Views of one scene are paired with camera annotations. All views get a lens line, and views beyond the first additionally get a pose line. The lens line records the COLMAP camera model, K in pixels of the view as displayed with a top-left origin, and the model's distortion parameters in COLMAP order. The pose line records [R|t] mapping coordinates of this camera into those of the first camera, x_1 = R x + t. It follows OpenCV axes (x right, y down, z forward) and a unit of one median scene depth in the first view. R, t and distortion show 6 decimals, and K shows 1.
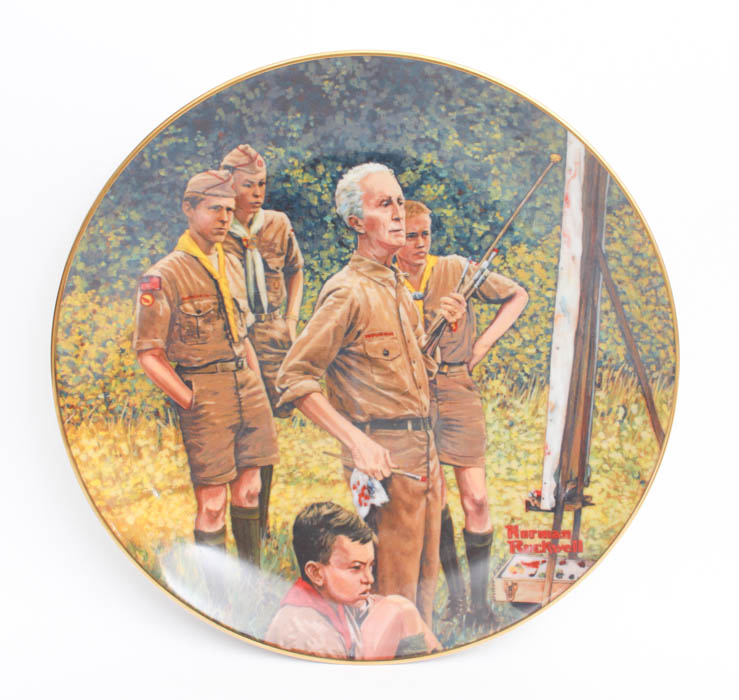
lens RADIAL K [[1315.0, 0, 367.5], [0, 1315.0, 350.4], [0, 0, 1]] dist [-0.045036, 0.000000]
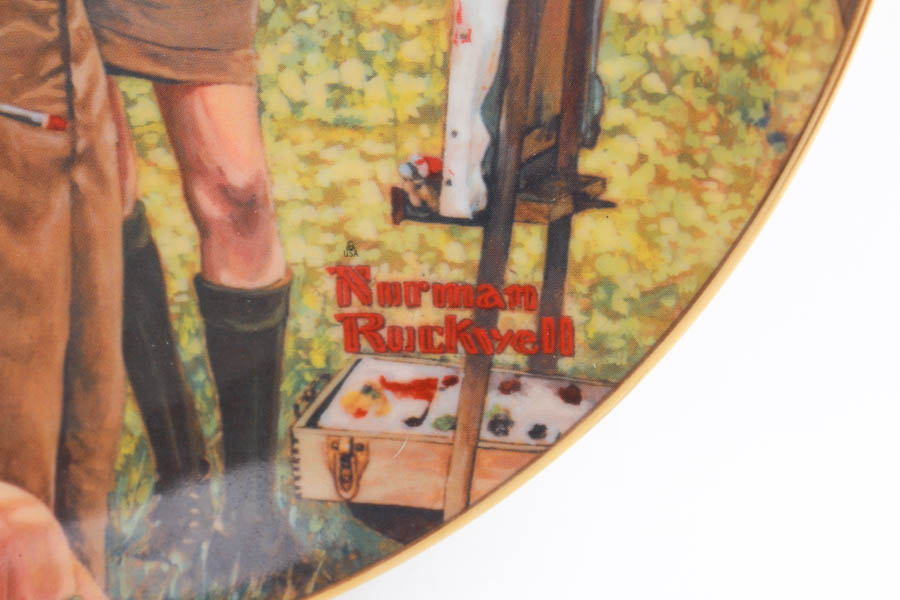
lens RADIAL K [[2268.3, 0, 448.3], [0, 2268.3, 299.9], [0, 0, 1]] dist [0.046830, 0.000000]
pose [[0.993861, -0.026242, 0.107482, 0.077575], [0.000162, 0.971808, 0.235772, 0.014566], [-0.110639, -0.234307, 0.965846, 0.490561]]
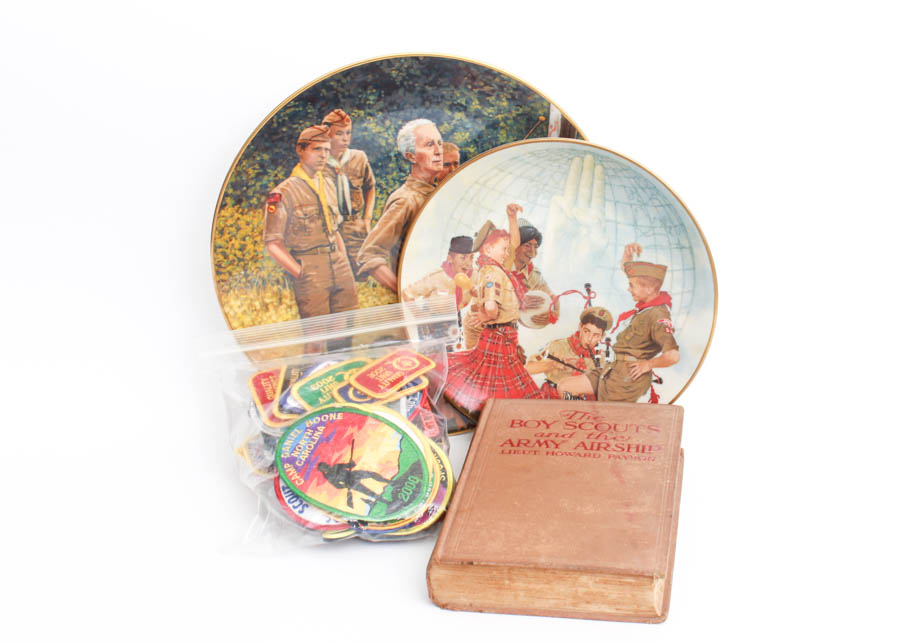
lens RADIAL K [[1248.9, 0, 452.5], [0, 1248.9, 320.1], [0, 0, 1]] dist [0.039782, 0.000000]
pose [[0.995677, -0.023324, 0.089905, -0.091505], [0.007809, 0.985552, 0.169194, -0.149924], [-0.092553, -0.167760, 0.981474, -0.434841]]
